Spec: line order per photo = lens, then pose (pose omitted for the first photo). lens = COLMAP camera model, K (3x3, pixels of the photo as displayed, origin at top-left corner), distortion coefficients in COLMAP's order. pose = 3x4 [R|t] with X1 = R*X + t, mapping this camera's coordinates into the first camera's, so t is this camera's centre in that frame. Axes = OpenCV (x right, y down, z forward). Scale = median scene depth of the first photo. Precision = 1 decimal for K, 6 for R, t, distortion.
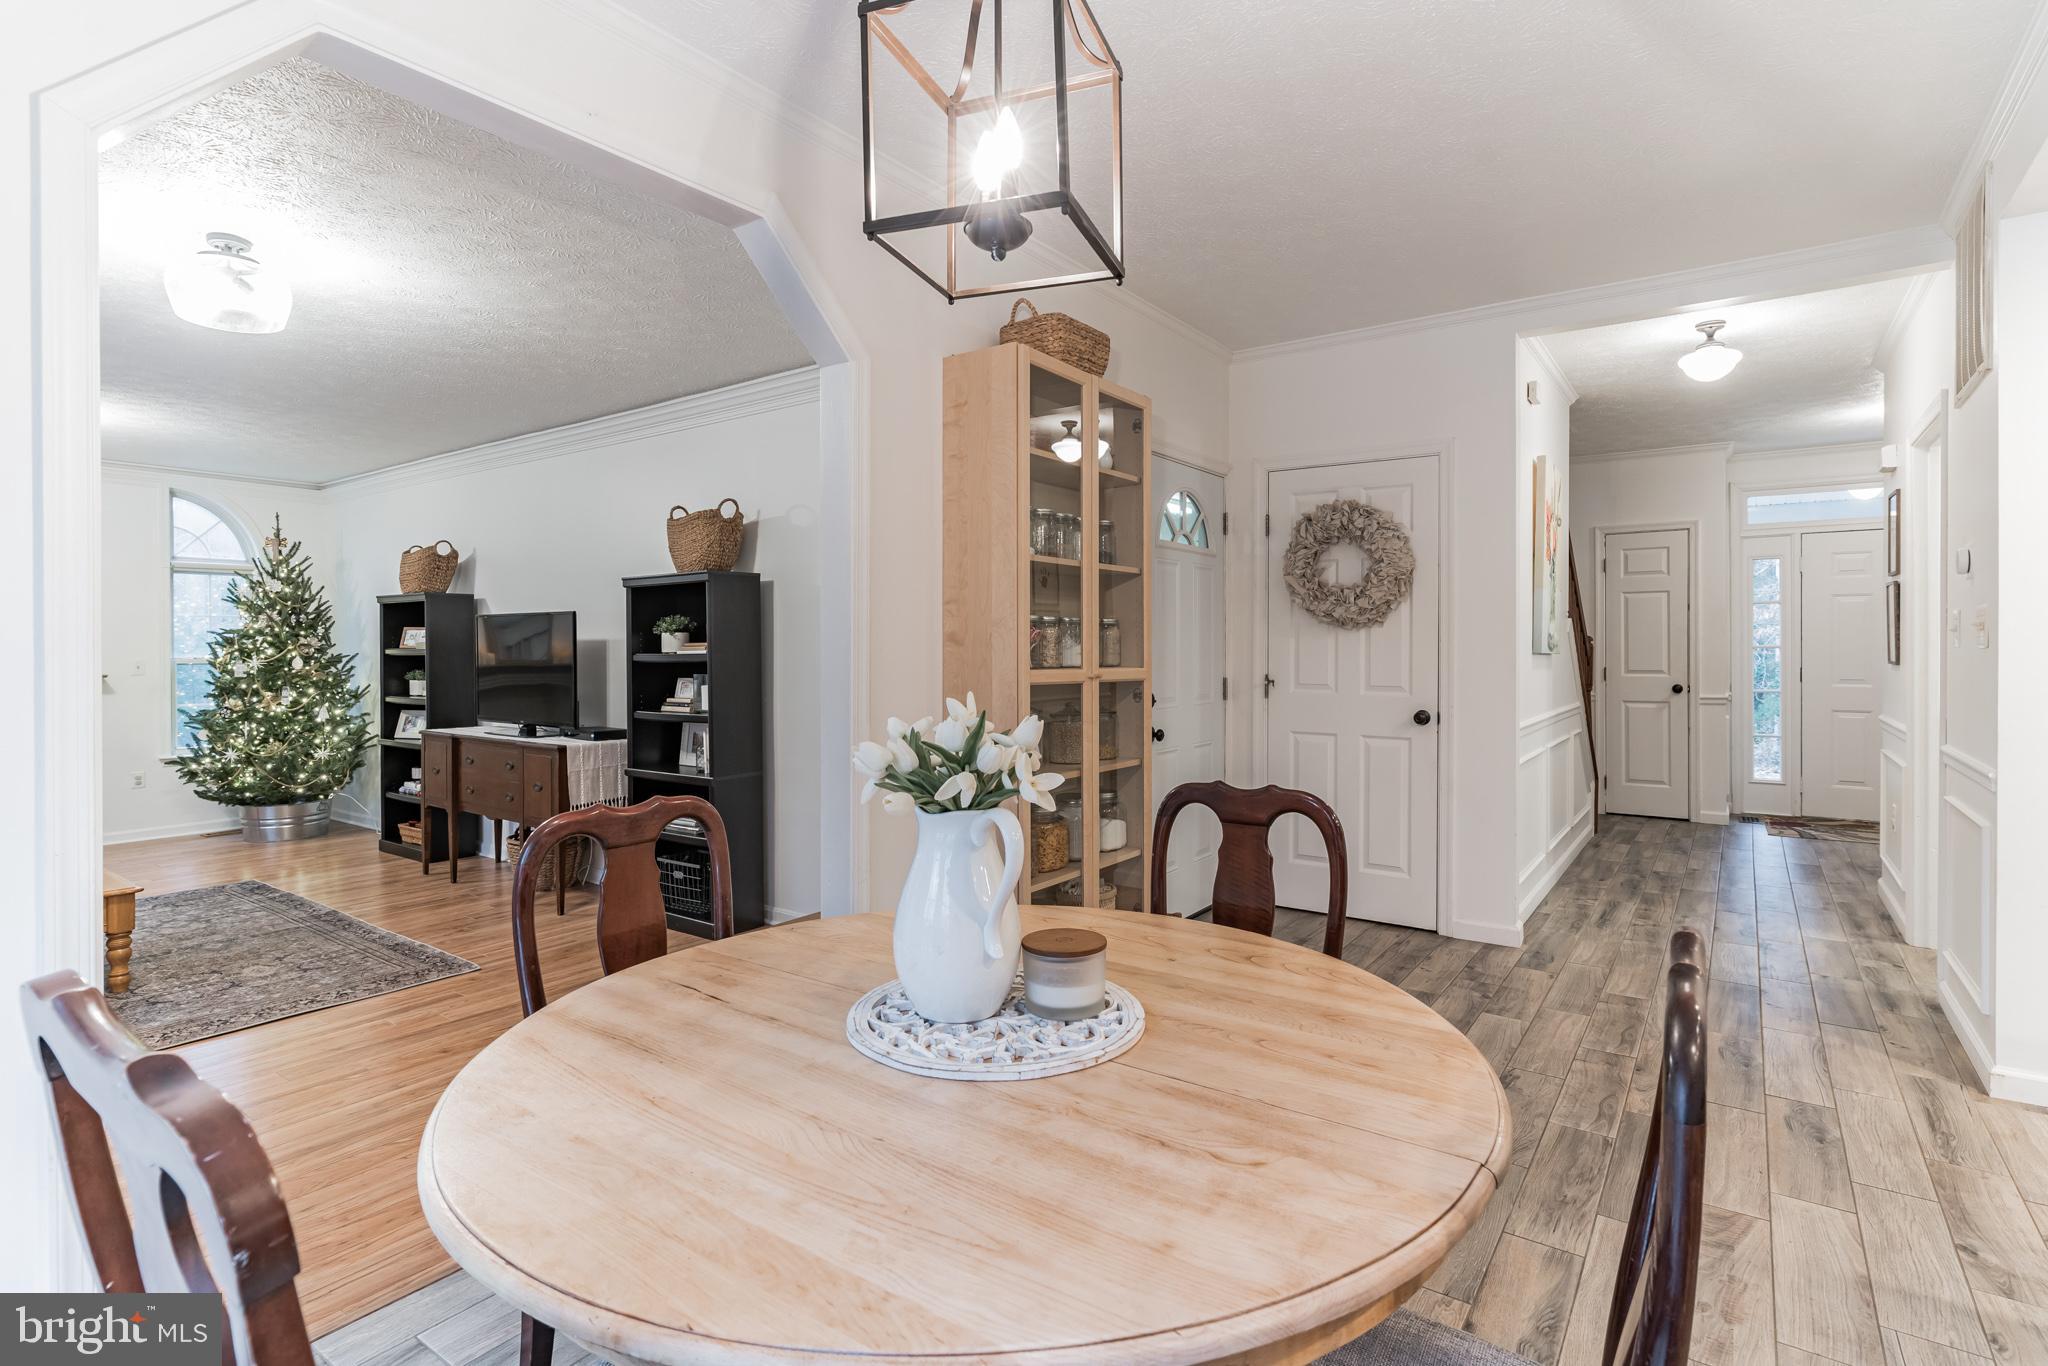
lens RADIAL K [[1005.3, 0, 1022.1], [0, 1005.3, 656.4], [0, 0, 1]] dist [-0.001578, -0.000061]
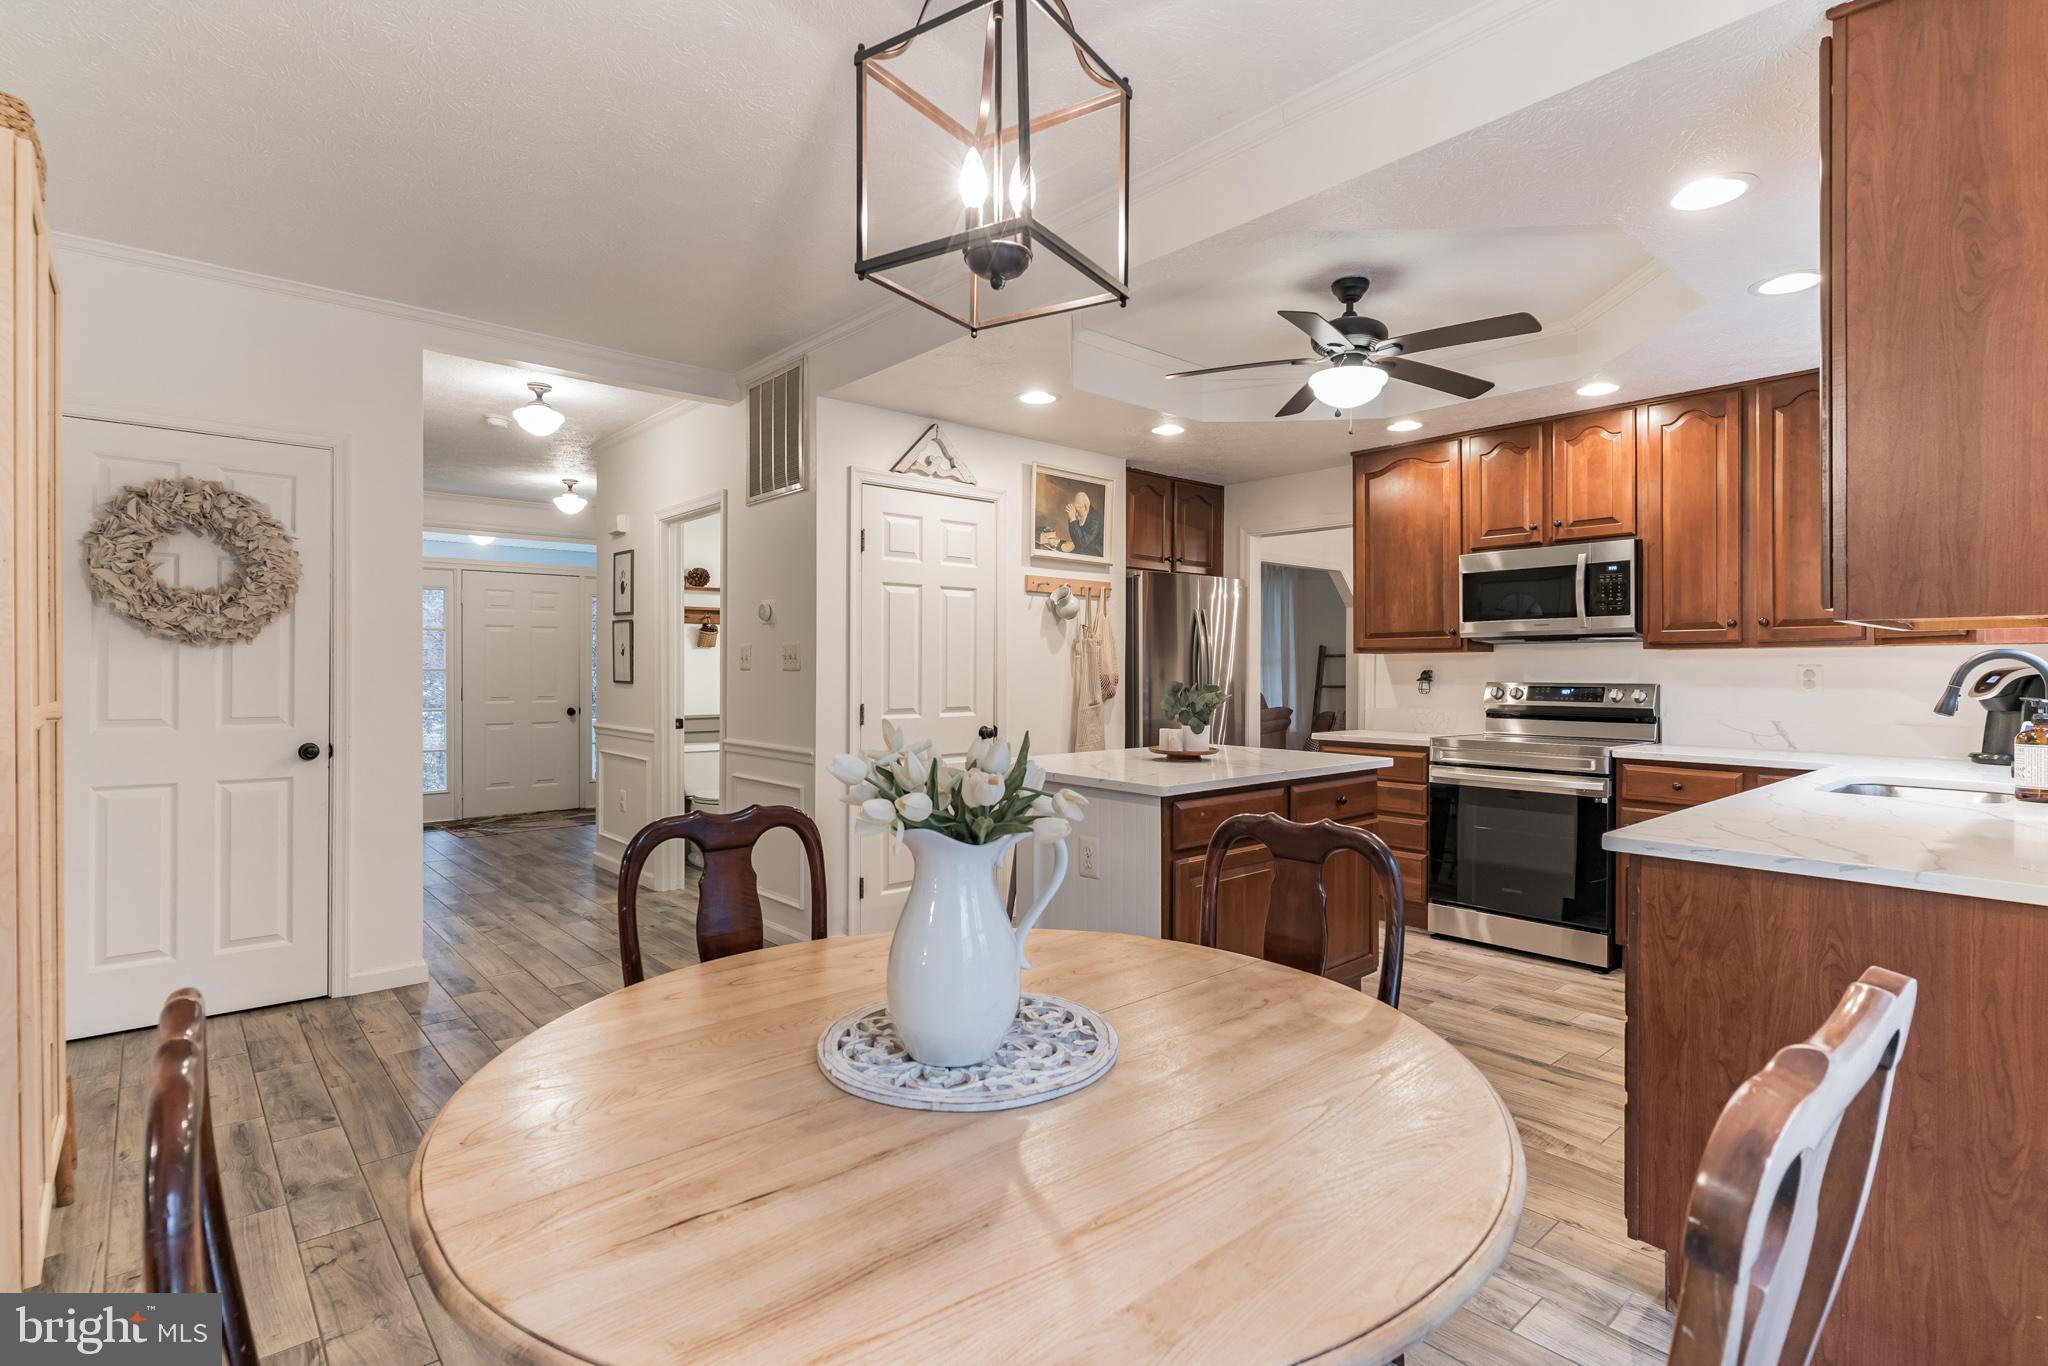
lens RADIAL K [[991.8, 0, 1022.8], [0, 991.8, 681.7], [0, 0, 1]] dist [-0.001916, -0.000865]
pose [[0.222978, -0.009809, 0.974774, -0.297296], [0.007137, 0.999939, 0.008429, -0.001678], [-0.974797, 0.005077, 0.223034, 0.225111]]
